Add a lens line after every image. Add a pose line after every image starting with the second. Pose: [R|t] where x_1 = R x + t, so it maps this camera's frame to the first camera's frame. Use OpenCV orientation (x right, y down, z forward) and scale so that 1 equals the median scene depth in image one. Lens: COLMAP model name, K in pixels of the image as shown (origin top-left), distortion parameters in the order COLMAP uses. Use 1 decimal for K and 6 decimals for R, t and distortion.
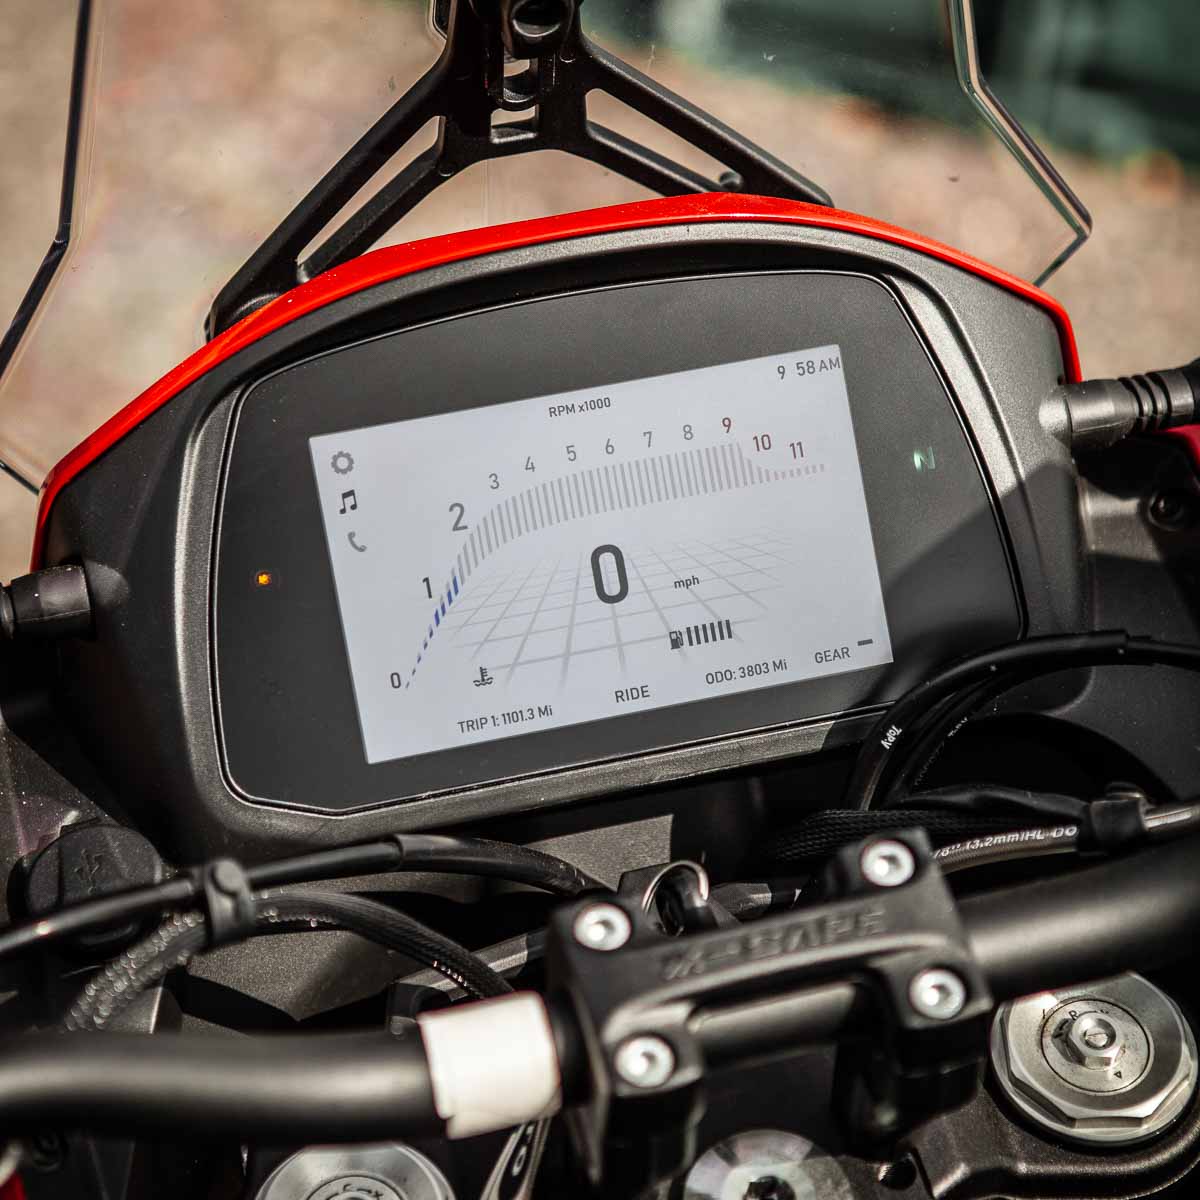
lens RADIAL K [[3428.0, 0, 565.5], [0, 3428.0, 674.4], [0, 0, 1]] dist [0.326641, -0.326127]
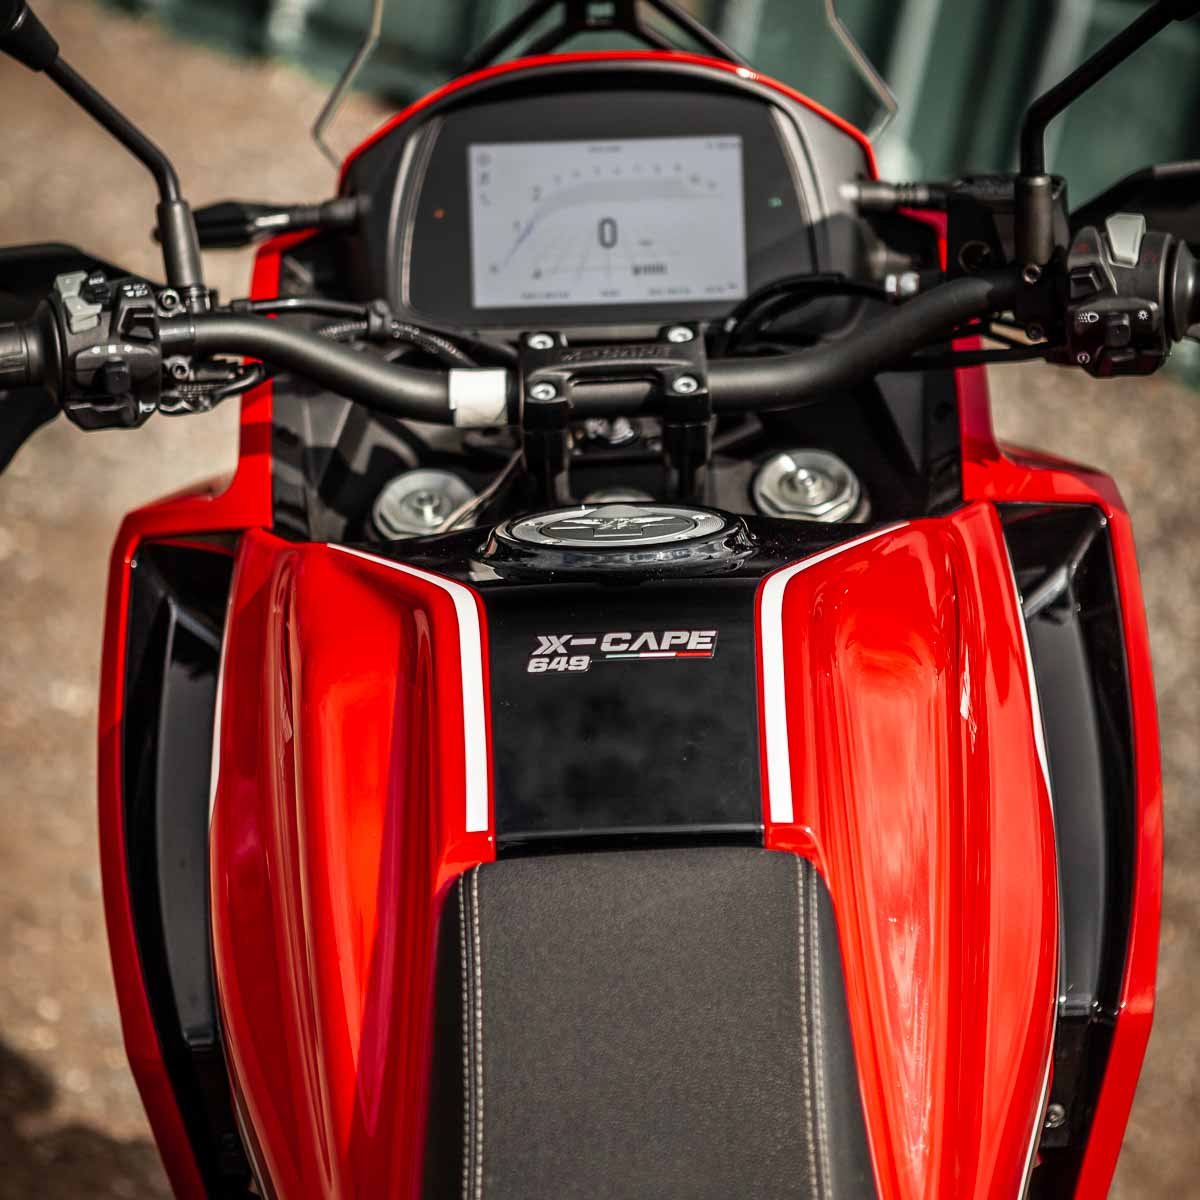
lens RADIAL K [[3423.5, 0, 600.0], [0, 3423.5, 600.0], [0, 0, 1]] dist [0.229010, 0.221345]
pose [[0.976824, 0.129116, -0.170717, 0.380705], [-0.149609, 0.982249, -0.113155, 0.411596], [0.153077, 0.136073, 0.978801, -0.940792]]
